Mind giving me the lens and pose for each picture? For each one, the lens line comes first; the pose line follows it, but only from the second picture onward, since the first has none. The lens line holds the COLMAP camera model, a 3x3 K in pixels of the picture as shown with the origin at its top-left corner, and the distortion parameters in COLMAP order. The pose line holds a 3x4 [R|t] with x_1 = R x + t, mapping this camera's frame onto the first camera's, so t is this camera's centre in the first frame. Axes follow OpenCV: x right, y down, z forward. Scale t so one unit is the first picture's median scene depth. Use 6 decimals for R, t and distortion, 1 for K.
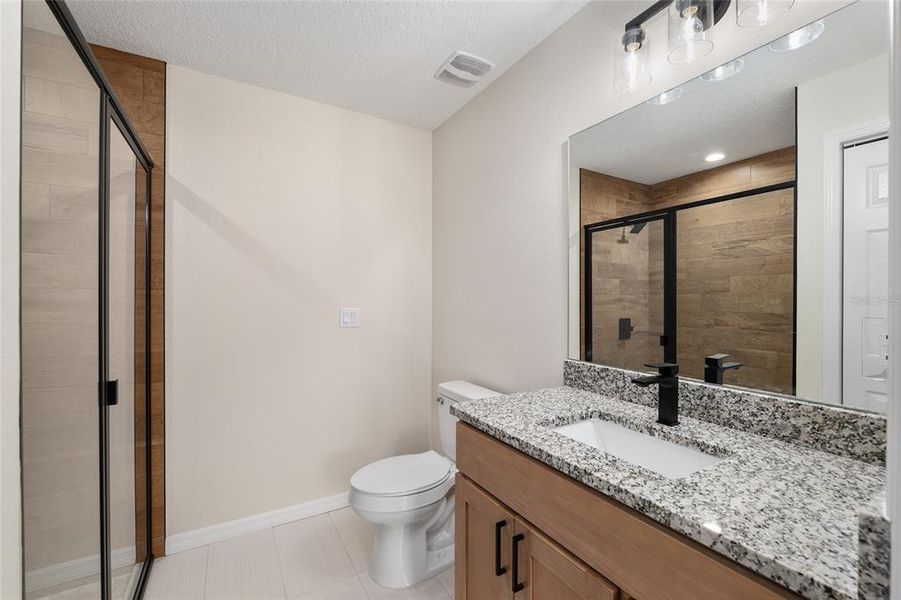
lens RADIAL K [[378.6, 0, 450.5], [0, 378.6, 300.0], [0, 0, 1]] dist [-0.010095, 0.000513]
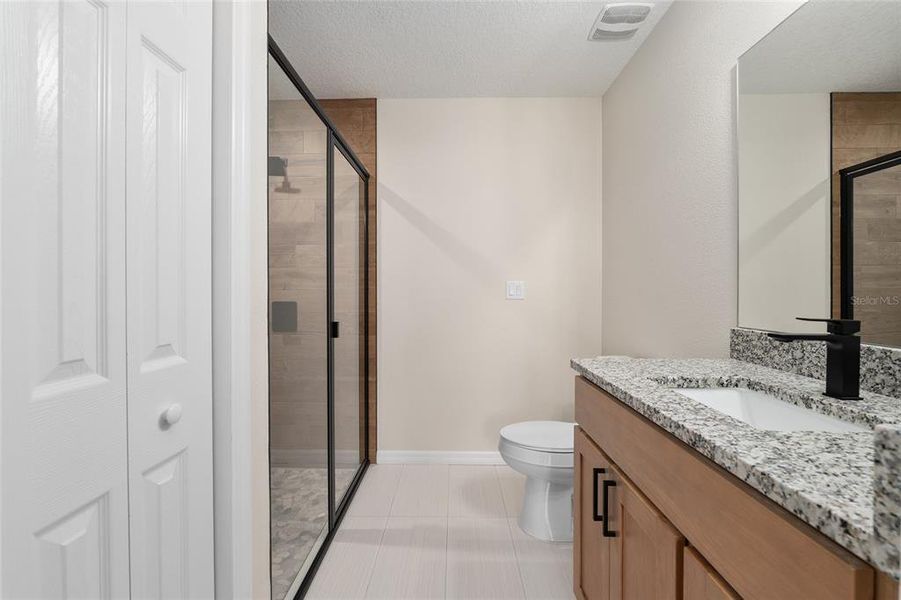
lens RADIAL K [[386.3, 0, 446.9], [0, 386.3, 294.1], [0, 0, 1]] dist [-0.004135, -0.000409]
pose [[0.849989, -0.002404, -0.526796, 0.294548], [0.003092, 0.999995, 0.000425, 0.110804], [0.526792, -0.001990, 0.849992, -0.072090]]
